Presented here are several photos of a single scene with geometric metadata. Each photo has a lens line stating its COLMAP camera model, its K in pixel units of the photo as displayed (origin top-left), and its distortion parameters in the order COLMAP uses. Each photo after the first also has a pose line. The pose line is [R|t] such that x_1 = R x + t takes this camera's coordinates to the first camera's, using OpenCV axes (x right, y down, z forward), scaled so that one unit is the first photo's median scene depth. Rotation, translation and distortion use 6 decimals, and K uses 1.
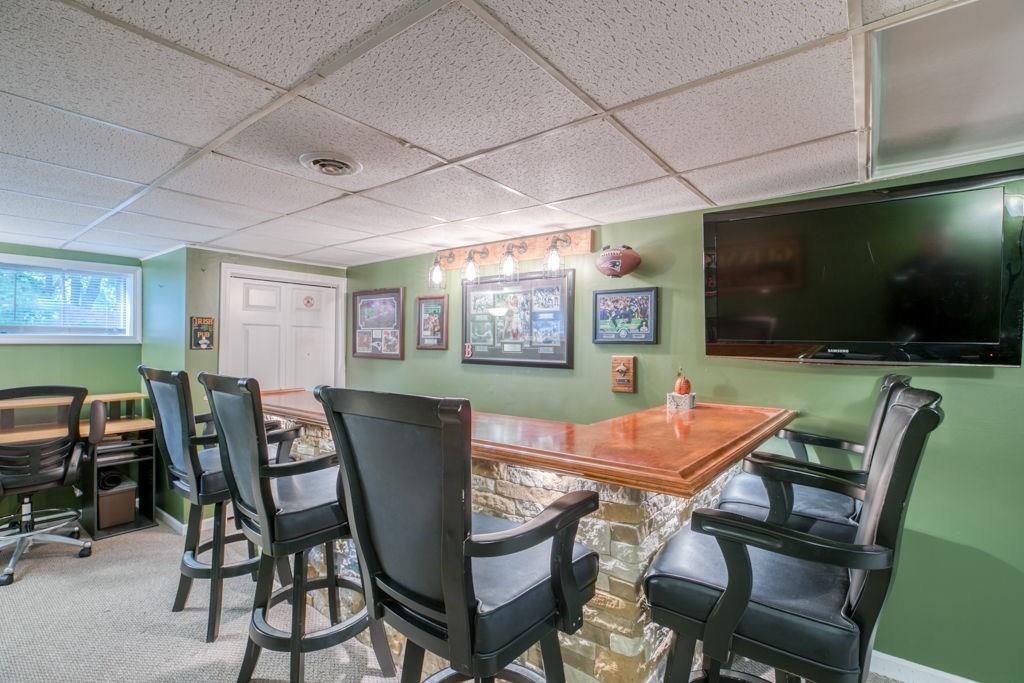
lens RADIAL K [[471.0, 0, 512.0], [0, 471.0, 341.5], [0, 0, 1]] dist [-0.003749, -0.000067]
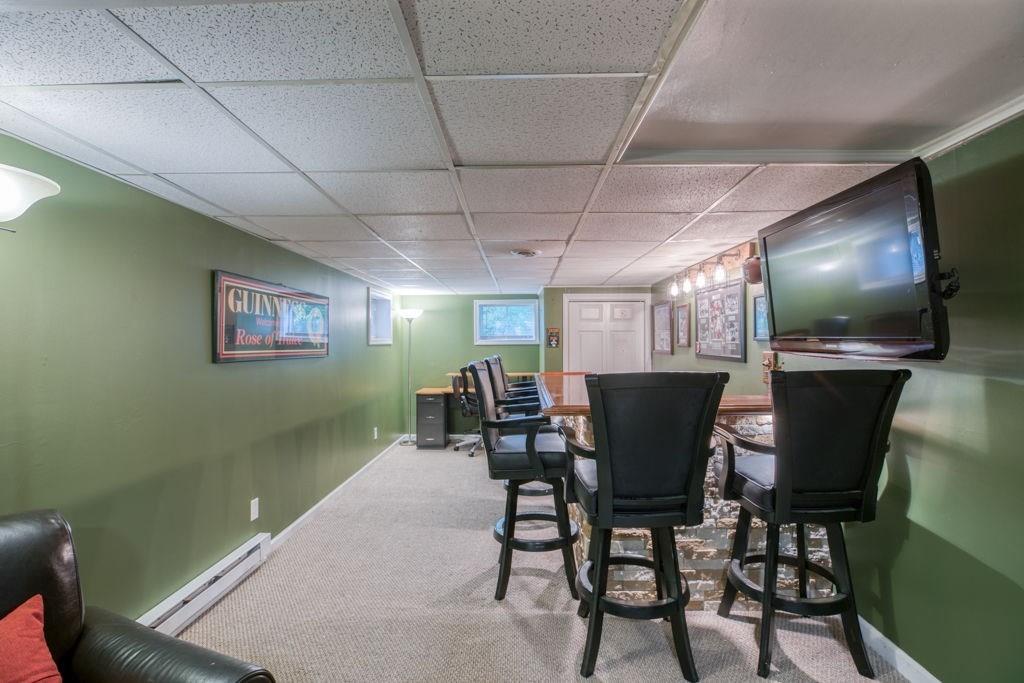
lens RADIAL K [[471.0, 0, 512.0], [0, 471.0, 341.5], [0, 0, 1]] dist [-0.003749, -0.000067]
pose [[0.618262, -0.012521, -0.785872, 0.553749], [0.009840, 0.999918, -0.008190, 0.007459], [0.785911, -0.002669, 0.618334, -0.139097]]
